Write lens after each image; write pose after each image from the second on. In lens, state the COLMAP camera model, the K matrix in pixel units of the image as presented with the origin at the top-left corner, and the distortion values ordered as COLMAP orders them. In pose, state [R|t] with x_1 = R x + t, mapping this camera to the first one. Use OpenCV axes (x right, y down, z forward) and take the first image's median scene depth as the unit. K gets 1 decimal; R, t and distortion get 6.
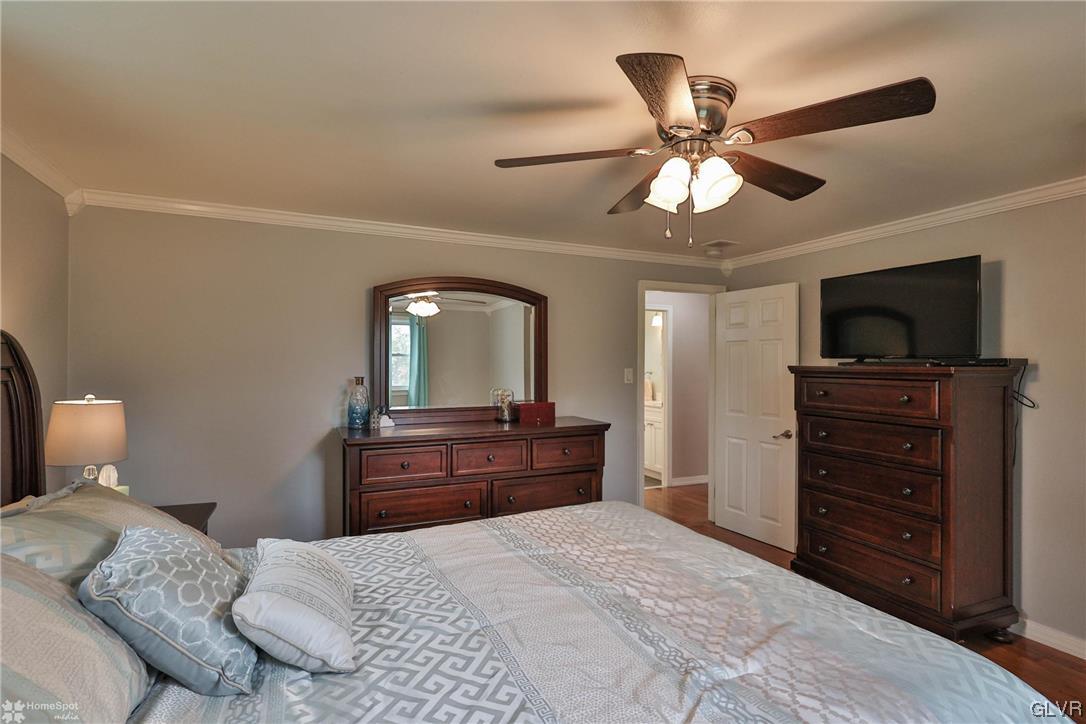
lens RADIAL K [[534.2, 0, 540.2], [0, 534.2, 362.1], [0, 0, 1]] dist [-0.000798, 0.000538]
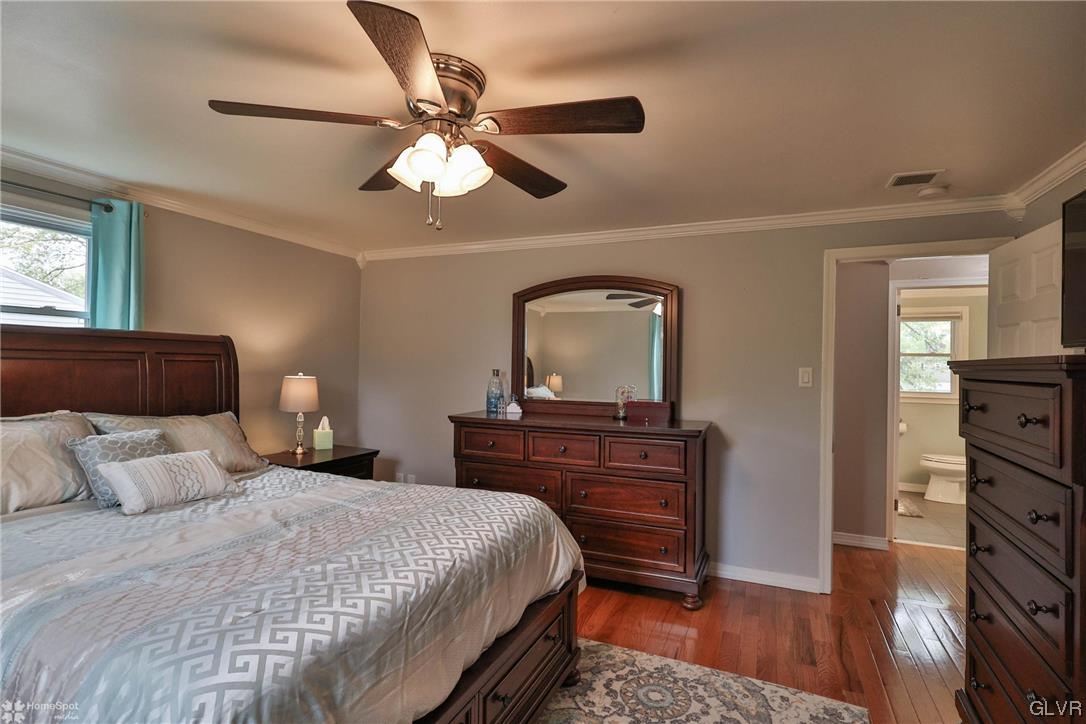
lens RADIAL K [[534.2, 0, 540.2], [0, 534.2, 362.1], [0, 0, 1]] dist [-0.000798, 0.000538]
pose [[0.665567, 0.004772, -0.746323, 0.712519], [-0.008206, 0.999966, -0.000924, 0.012046], [0.746293, 0.006739, 0.665583, 0.295937]]
